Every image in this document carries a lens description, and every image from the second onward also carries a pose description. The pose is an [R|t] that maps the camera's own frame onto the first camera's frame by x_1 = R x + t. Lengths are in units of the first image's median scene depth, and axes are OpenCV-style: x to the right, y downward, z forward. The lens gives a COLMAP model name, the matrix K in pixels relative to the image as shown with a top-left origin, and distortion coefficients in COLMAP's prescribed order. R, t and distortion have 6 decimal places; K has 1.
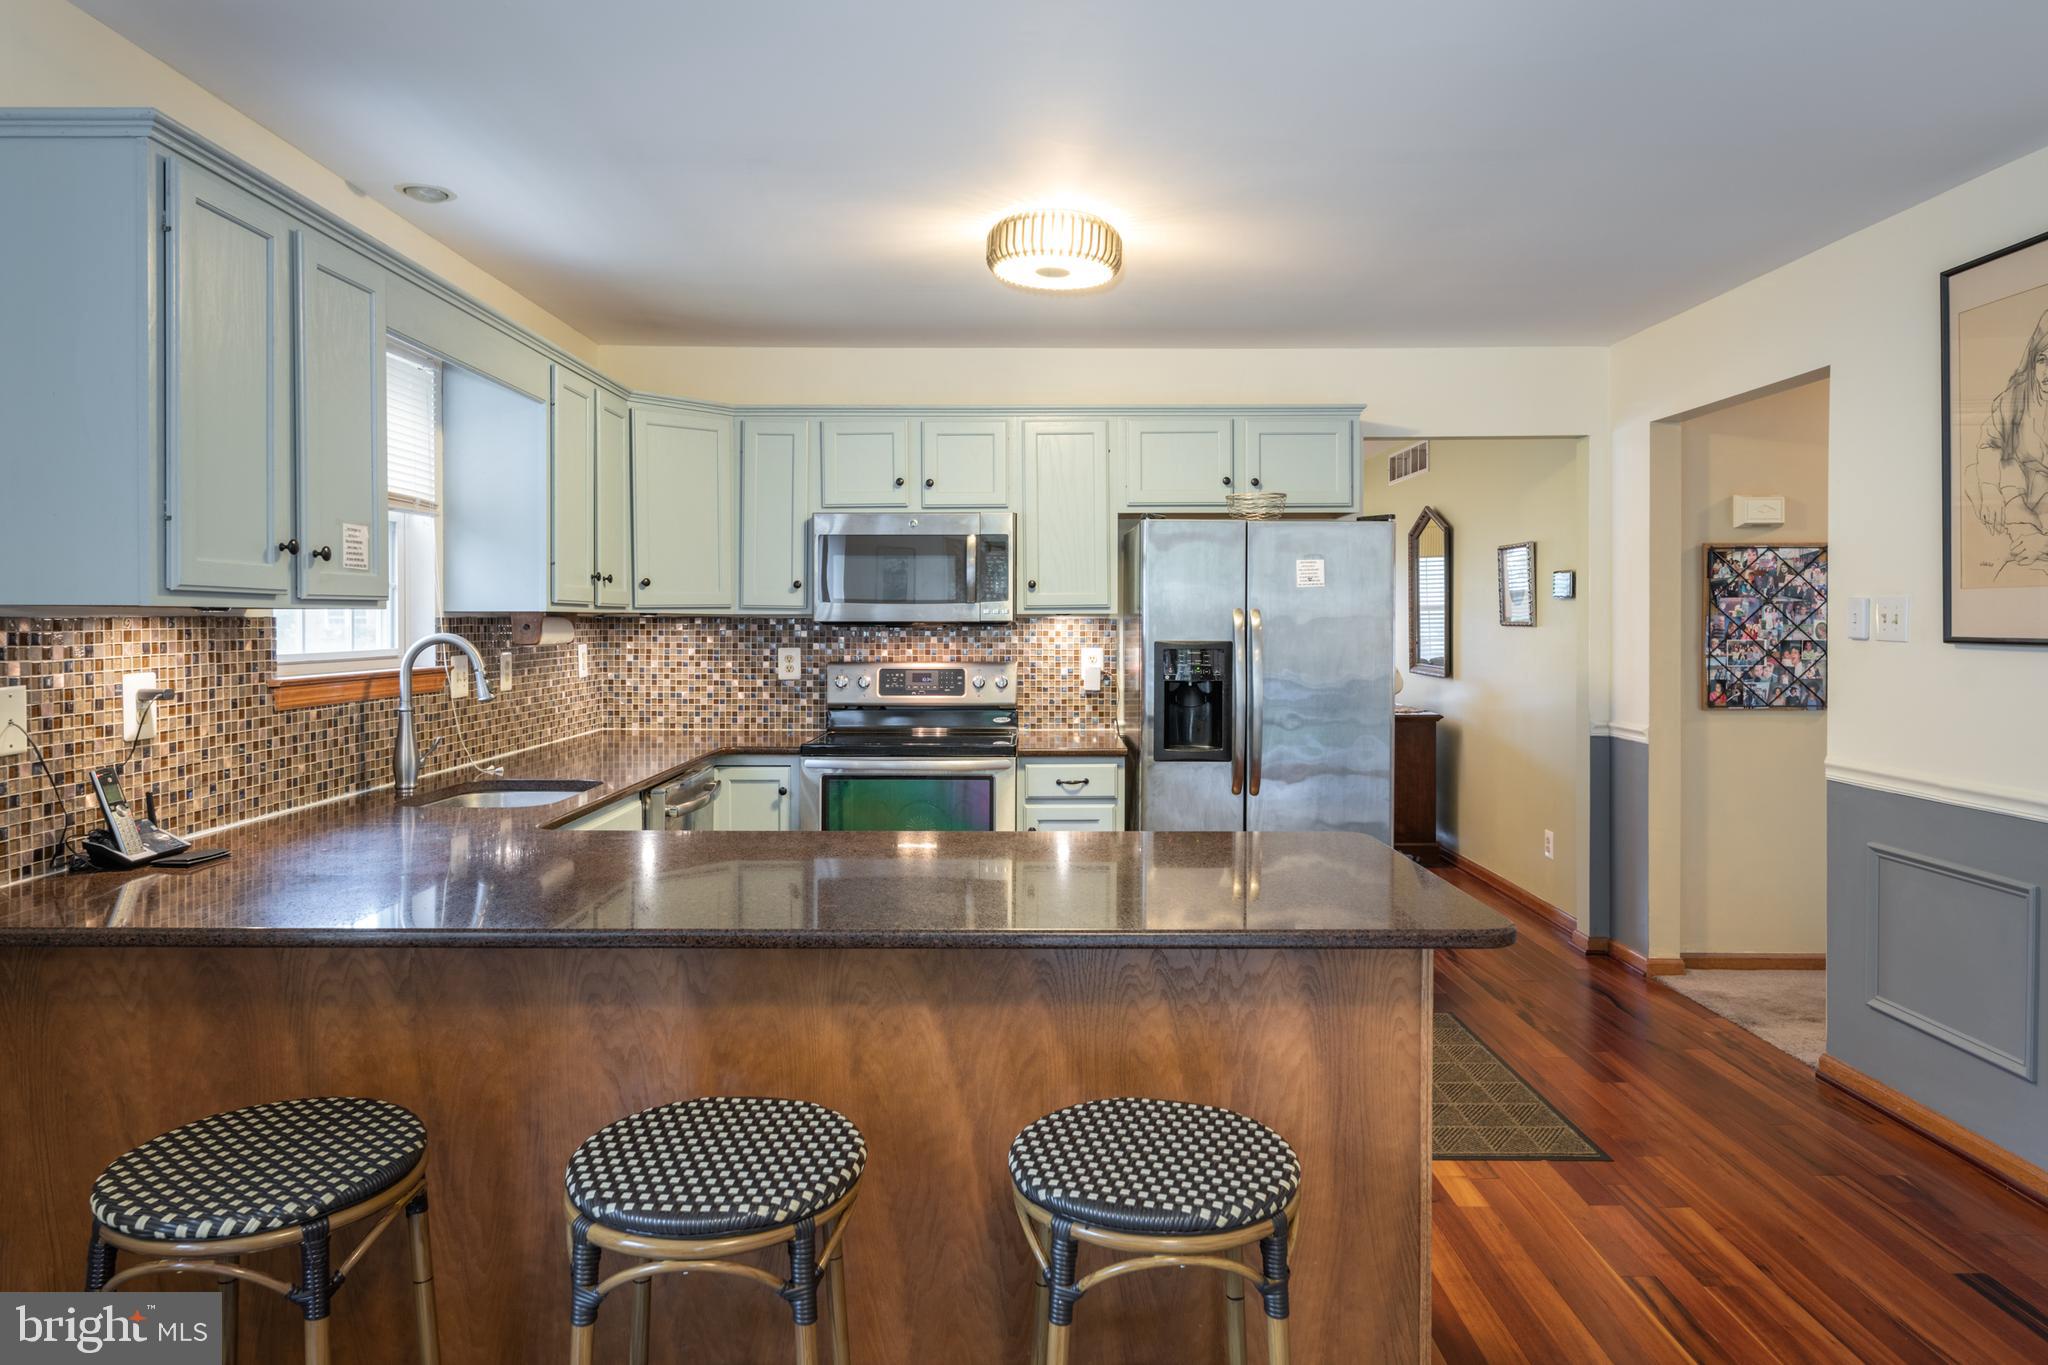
lens RADIAL K [[1263.0, 0, 1020.3], [0, 1263.0, 630.5], [0, 0, 1]] dist [-0.001194, -0.001742]
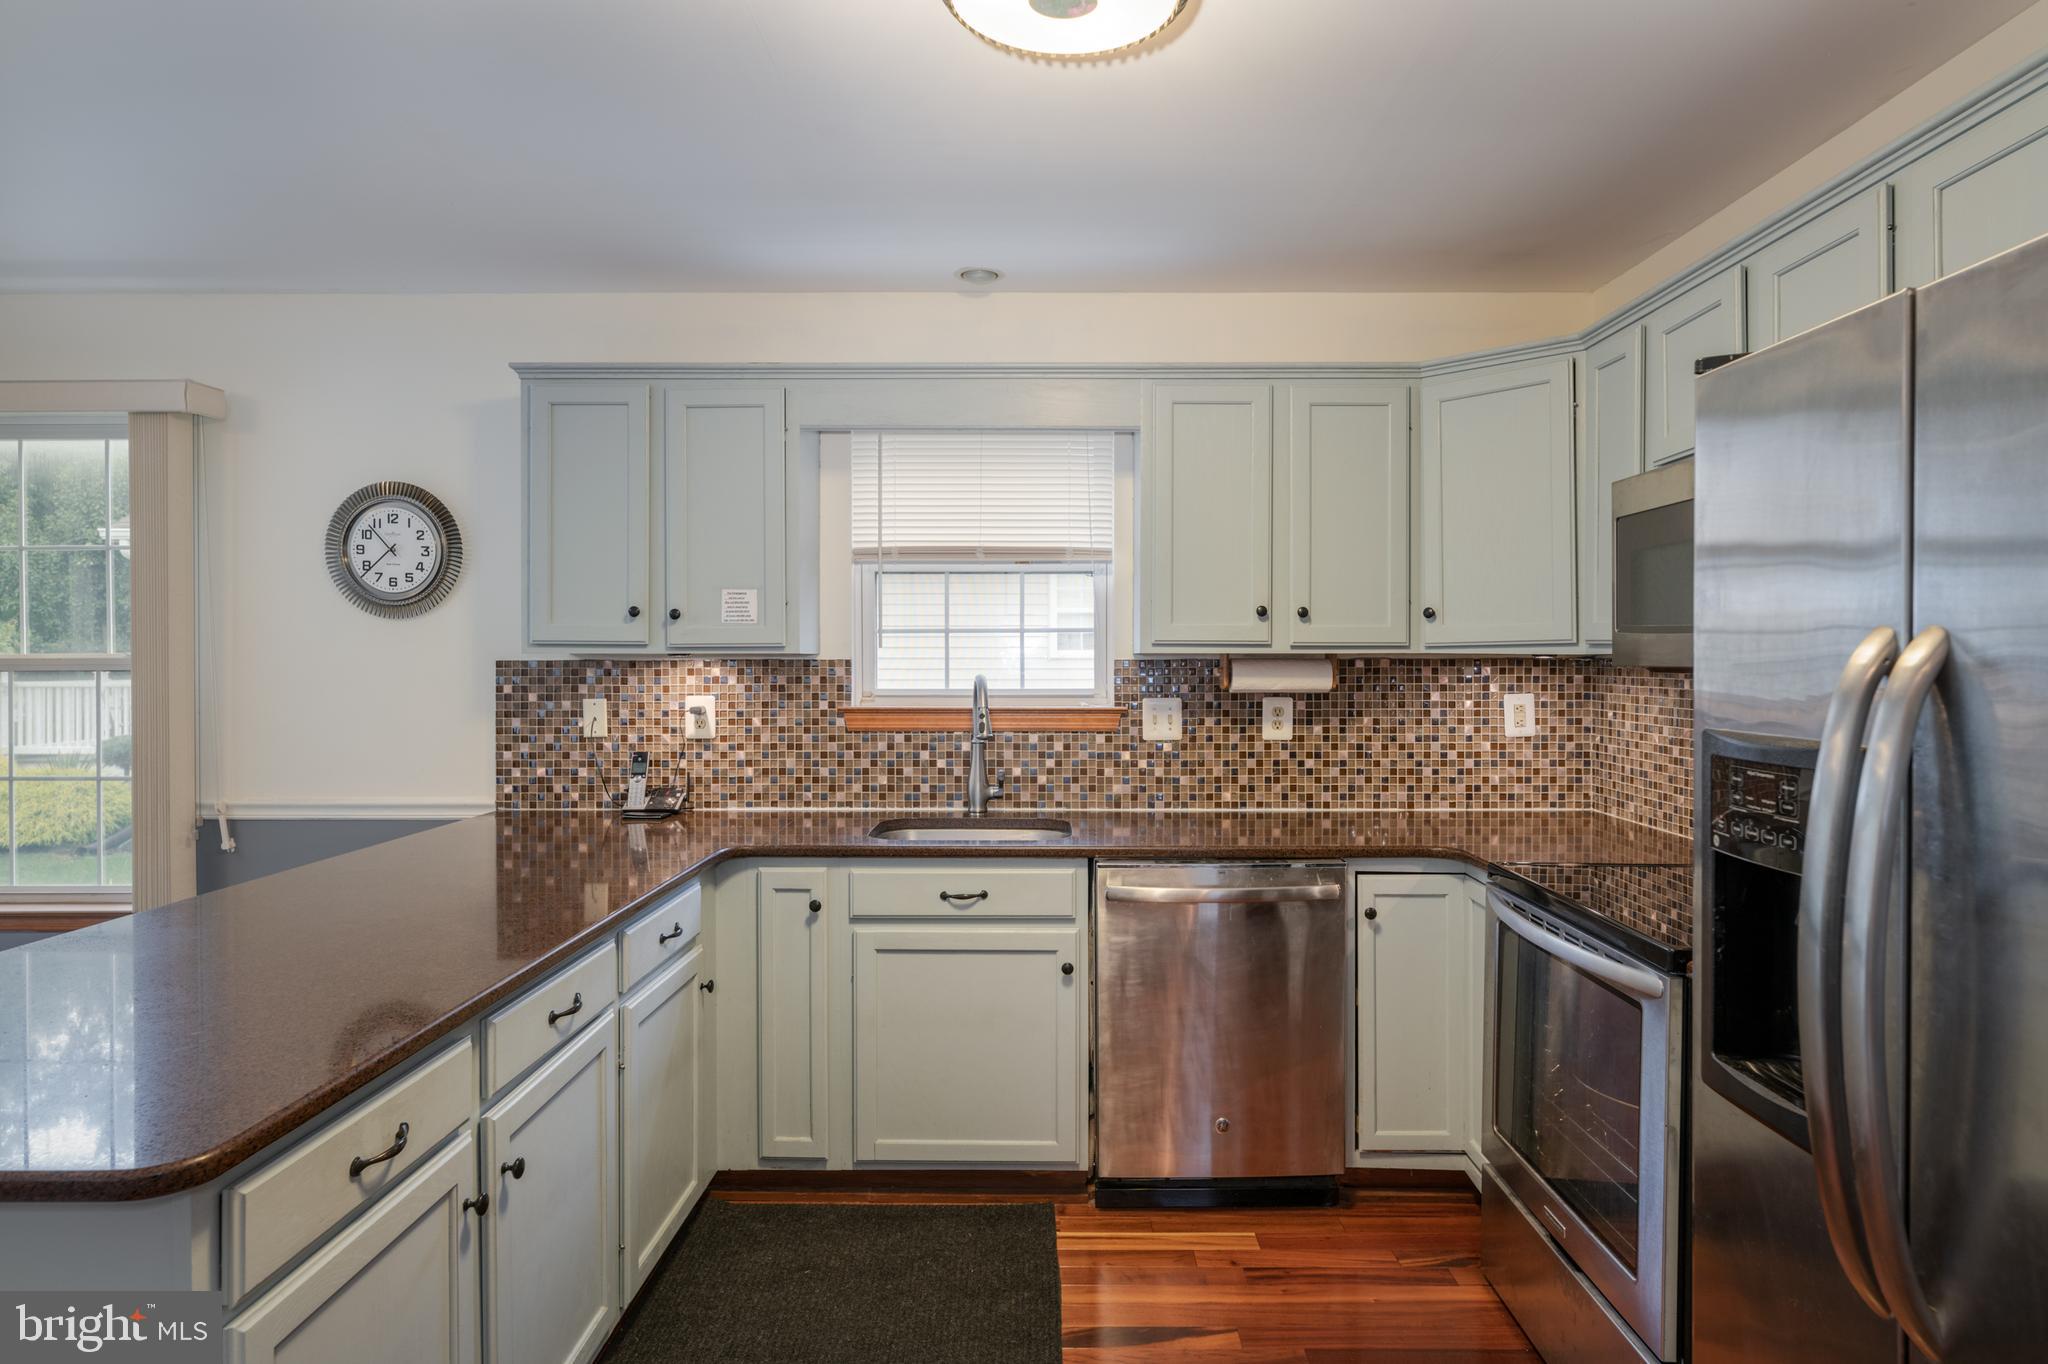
lens RADIAL K [[1161.3, 0, 1047.2], [0, 1161.3, 667.5], [0, 0, 1]] dist [-0.001542, -0.001041]
pose [[-0.000296, 0.007841, -0.999969, 0.608428], [-0.009115, 0.999928, 0.007843, -0.013635], [0.999958, 0.009117, -0.000225, 1.182598]]
